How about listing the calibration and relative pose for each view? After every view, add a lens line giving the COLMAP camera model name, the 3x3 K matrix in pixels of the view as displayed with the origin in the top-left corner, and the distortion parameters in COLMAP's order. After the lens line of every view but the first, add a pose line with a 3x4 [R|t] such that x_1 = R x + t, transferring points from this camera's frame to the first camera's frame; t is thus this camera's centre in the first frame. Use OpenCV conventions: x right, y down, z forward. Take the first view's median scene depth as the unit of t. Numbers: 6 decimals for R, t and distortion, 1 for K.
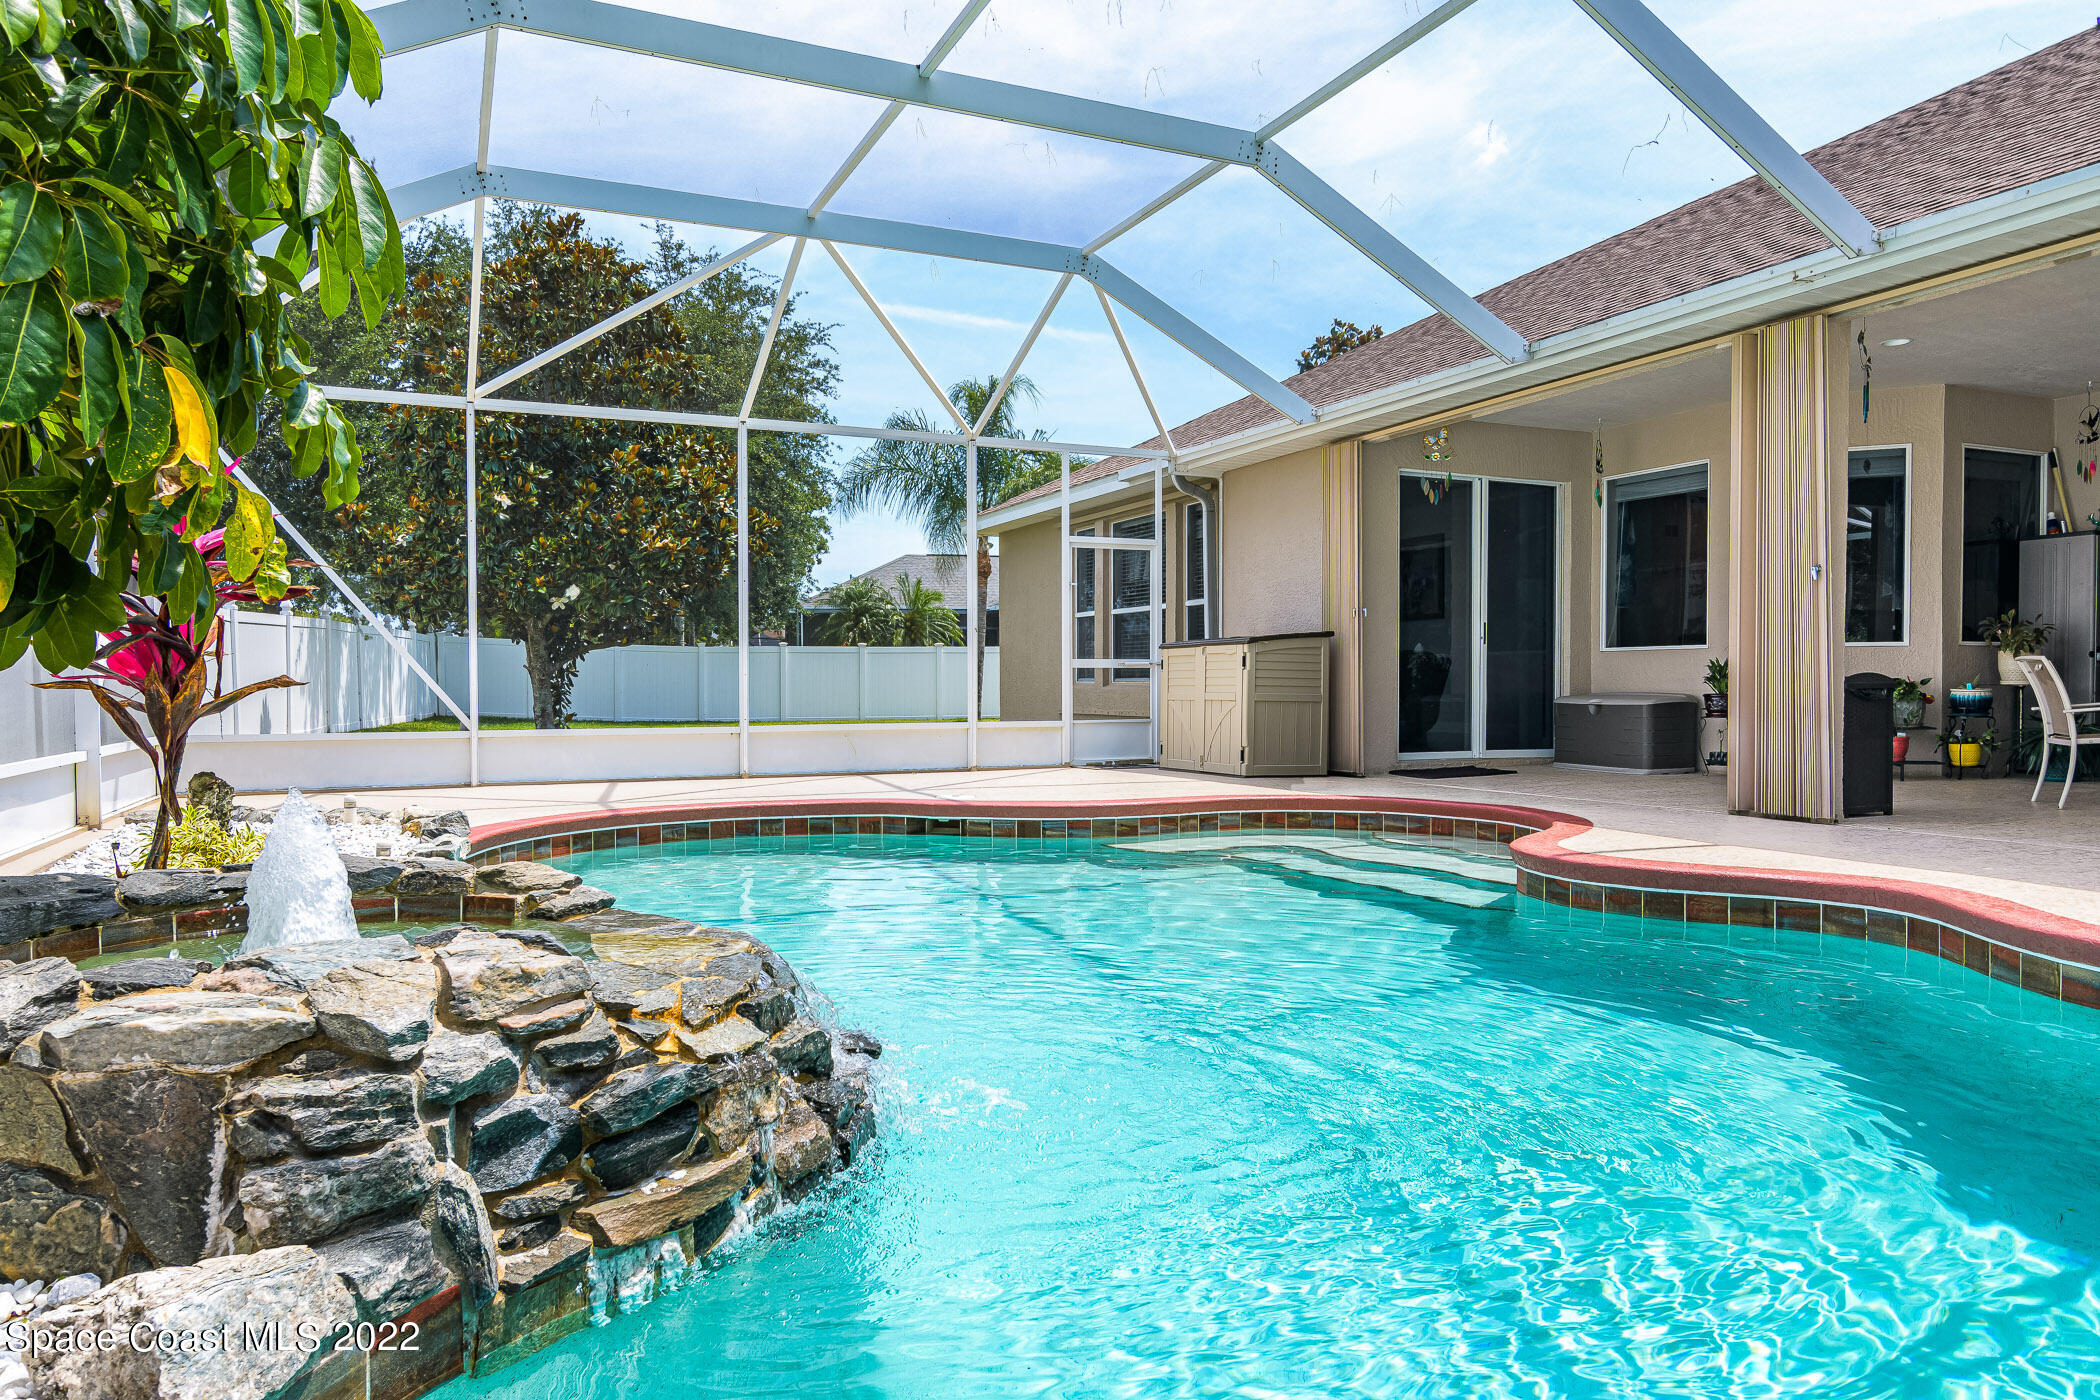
lens RADIAL K [[1301.4, 0, 1024.5], [0, 1301.4, 702.9], [0, 0, 1]] dist [-0.002112, -0.000279]
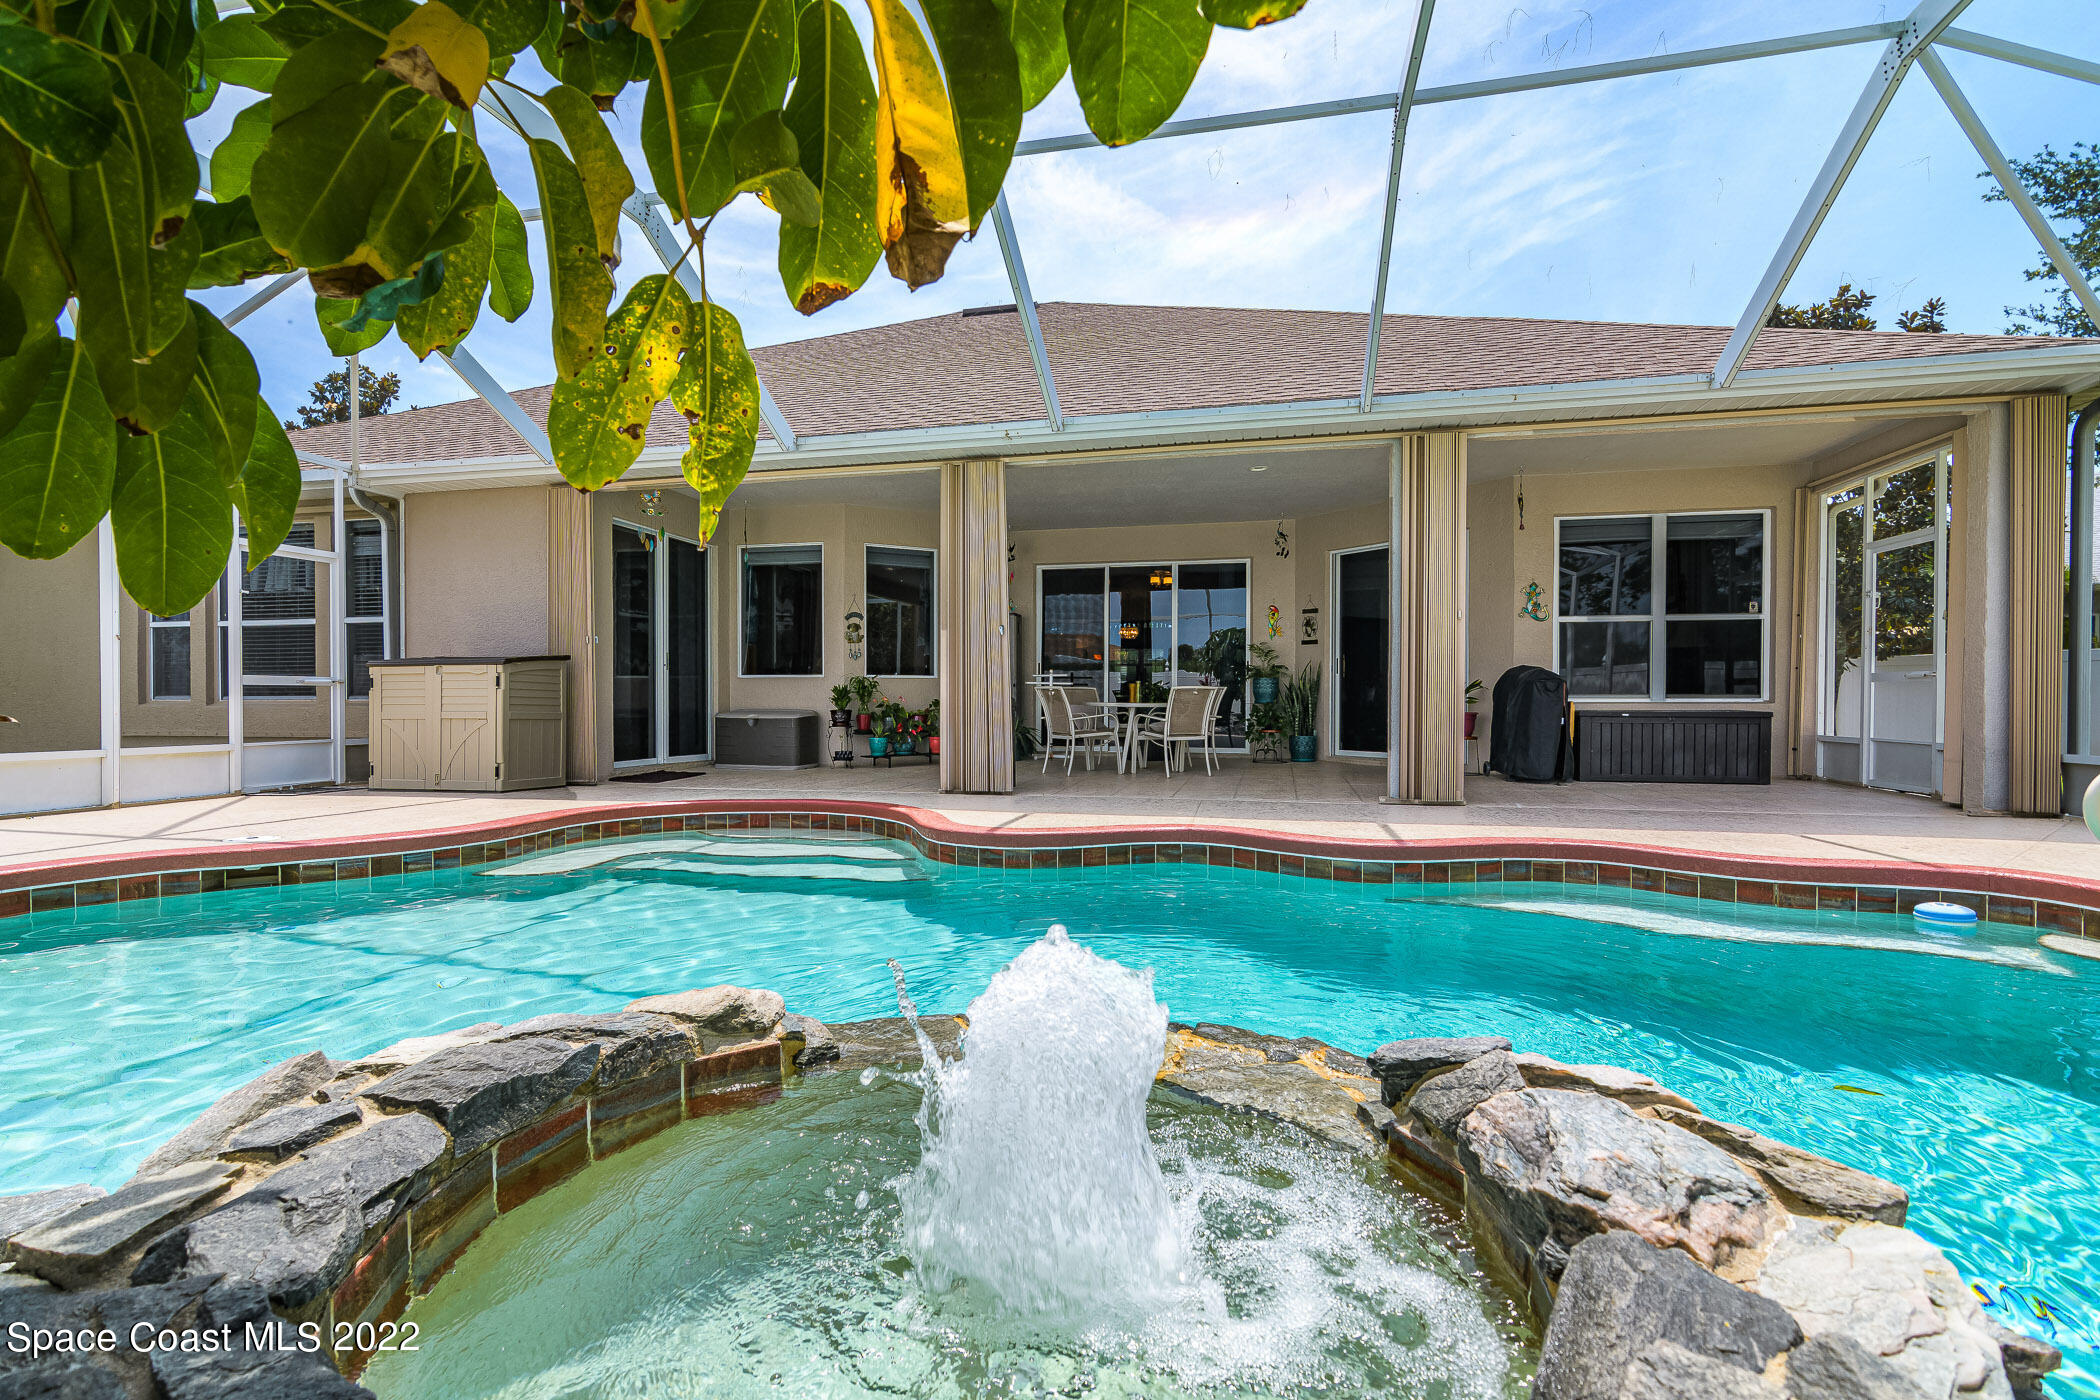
lens RADIAL K [[1009.7, 0, 1006.2], [0, 1009.7, 702.3], [0, 0, 1]] dist [0.002468, 0.000358]
pose [[0.618242, 0.000076, 0.785988, -0.216415], [0.010381, 0.999912, -0.008263, -0.004087], [-0.785919, 0.013268, 0.618187, 0.181195]]
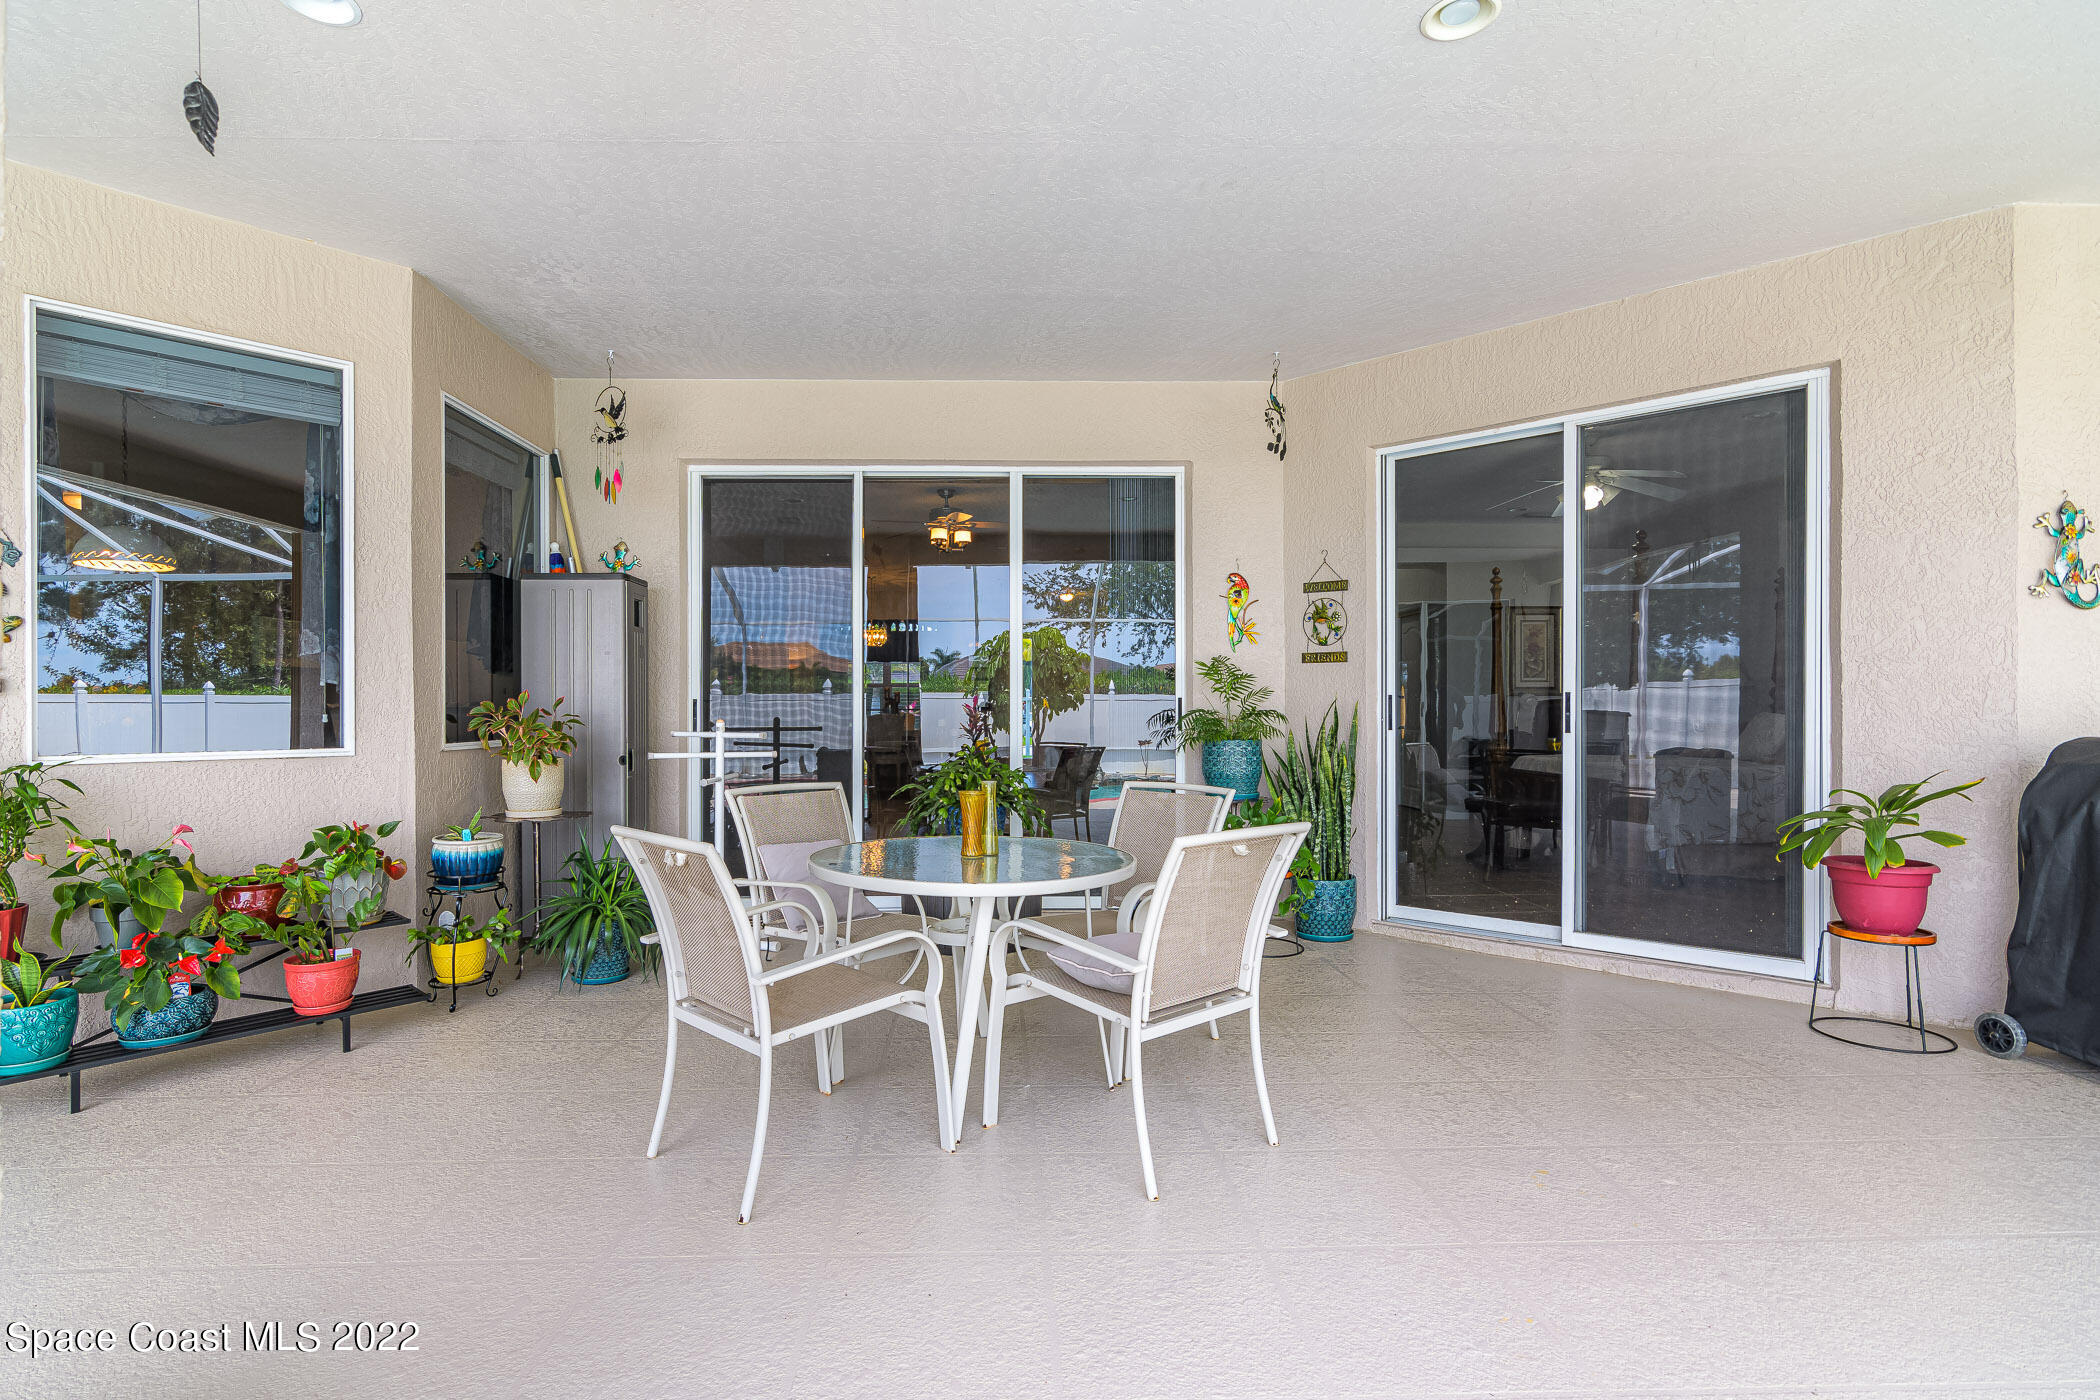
lens RADIAL K [[1027.4, 0, 1004.5], [0, 1027.4, 713.3], [0, 0, 1]] dist [-0.004016, -0.000775]
pose [[0.381538, -0.001272, 0.924352, 0.393698], [0.016038, 0.999858, -0.005244, -0.052729], [-0.924214, 0.016825, 0.381504, 0.592150]]
